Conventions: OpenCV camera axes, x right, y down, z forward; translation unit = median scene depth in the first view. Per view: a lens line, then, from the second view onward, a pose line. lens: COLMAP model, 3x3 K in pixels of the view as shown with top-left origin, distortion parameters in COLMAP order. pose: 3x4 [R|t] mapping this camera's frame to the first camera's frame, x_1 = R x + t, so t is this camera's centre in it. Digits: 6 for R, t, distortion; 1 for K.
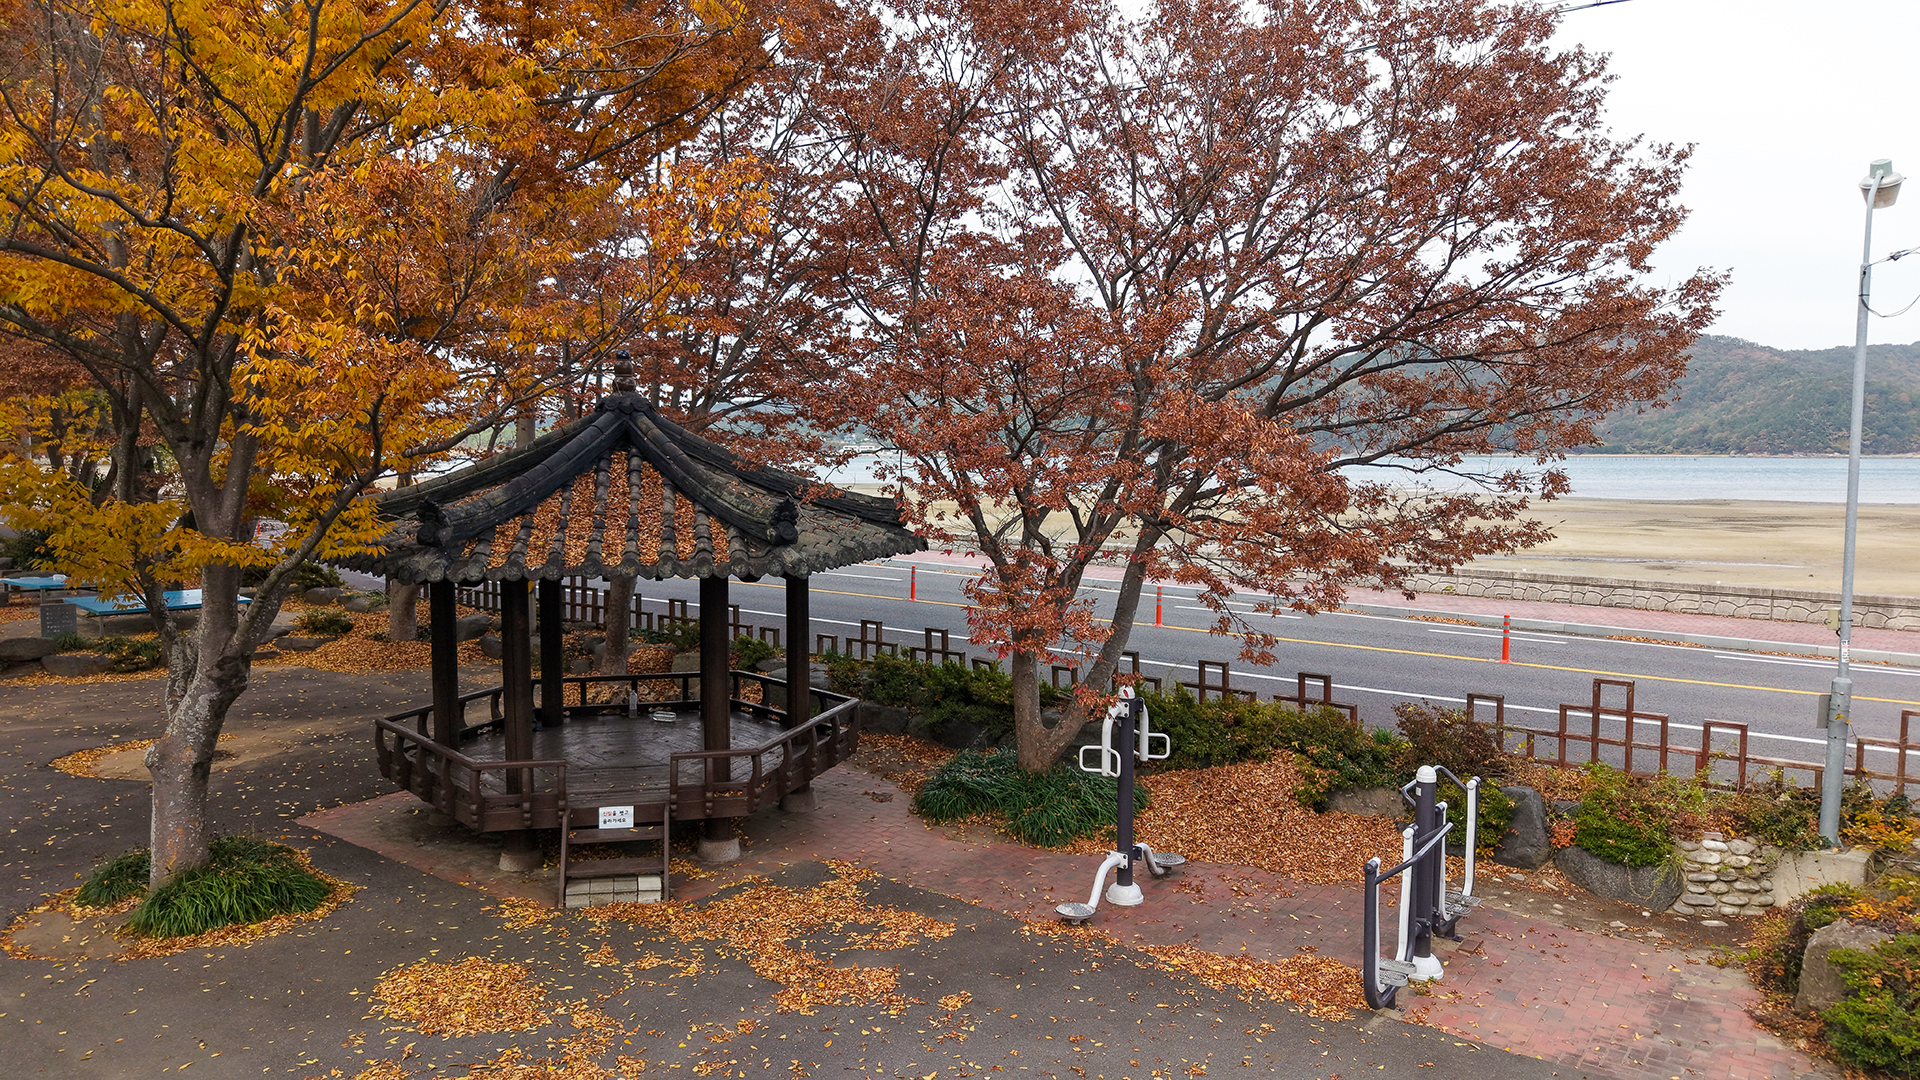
lens RADIAL K [[1300.2, 0, 949.8], [0, 1300.2, 548.1], [0, 0, 1]] dist [0.009659, -0.014823]
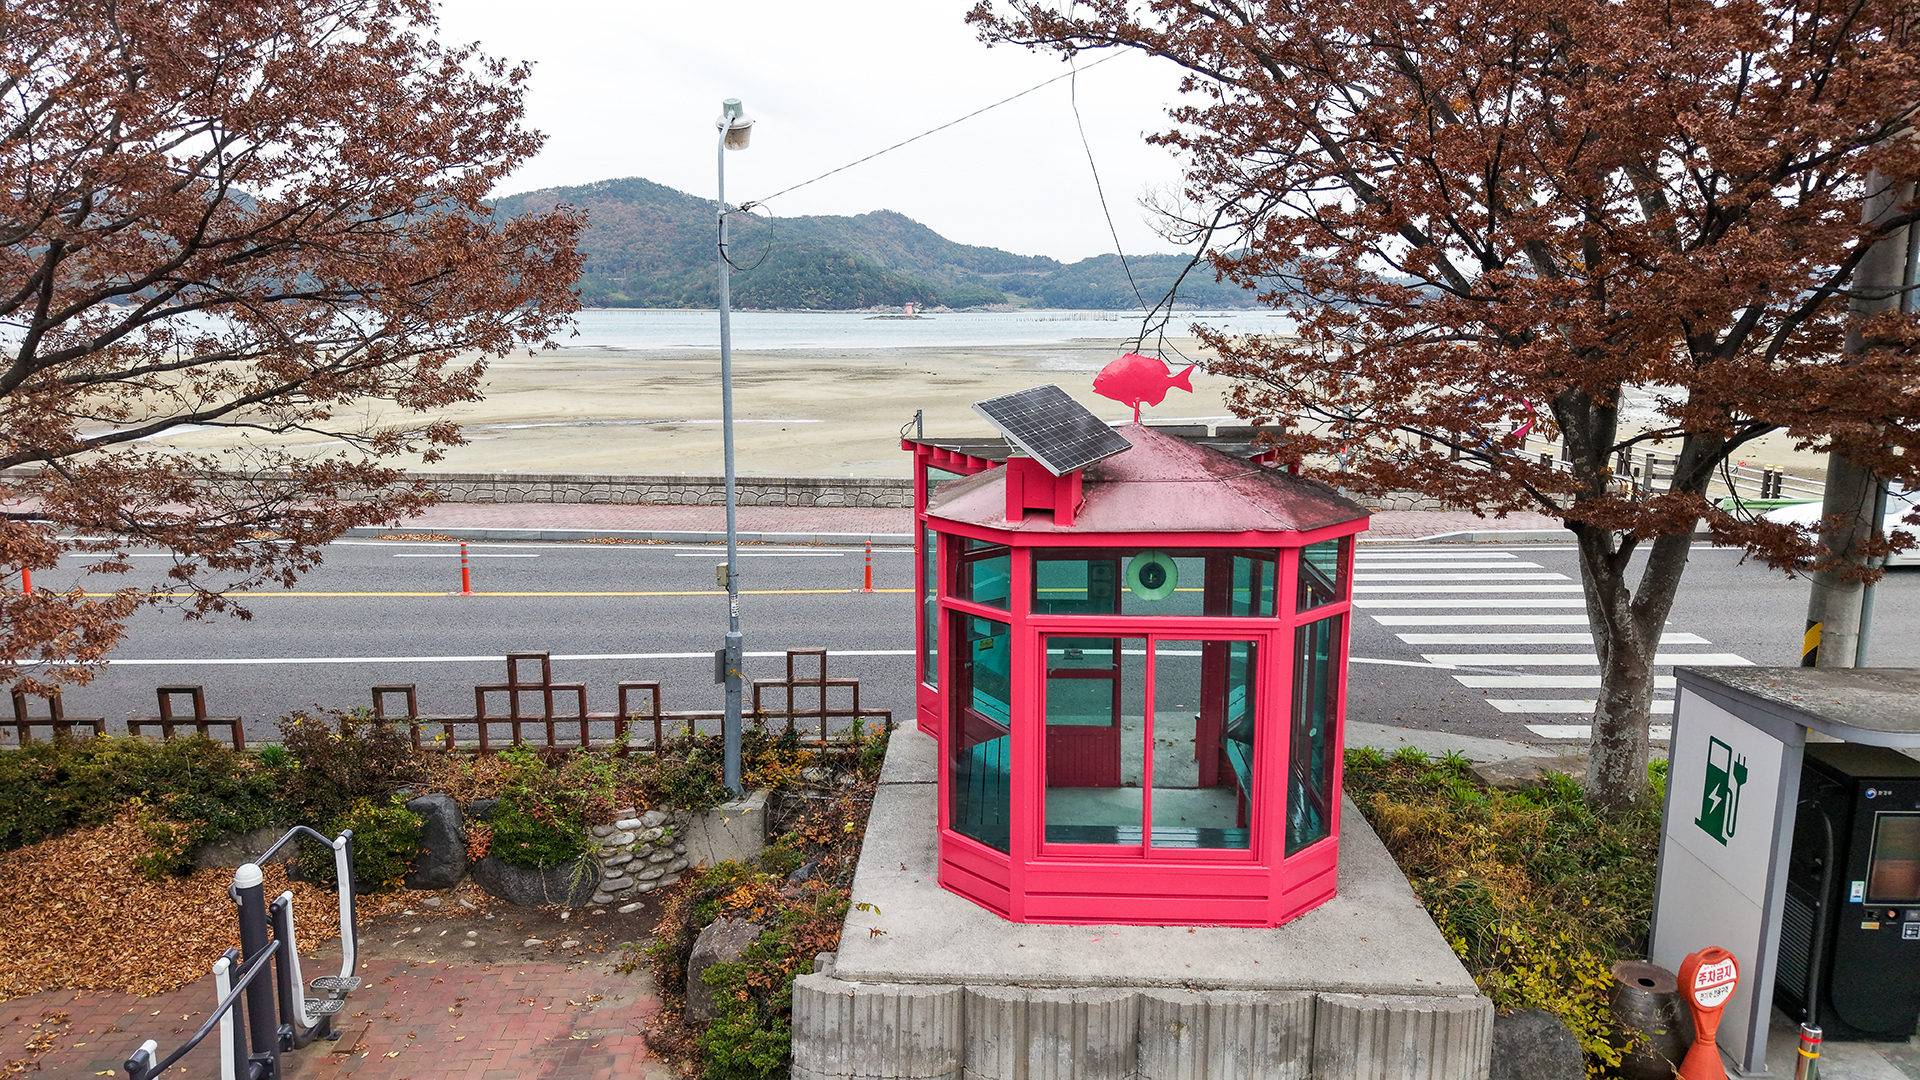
lens RADIAL K [[1300.2, 0, 957.9], [0, 1300.2, 555.1], [0, 0, 1]] dist [0.009659, -0.014823]
pose [[0.758851, -0.119624, 0.640184, 0.178874], [0.044793, 0.990245, 0.131940, -0.081248], [-0.649722, -0.071447, 0.756807, 0.130498]]
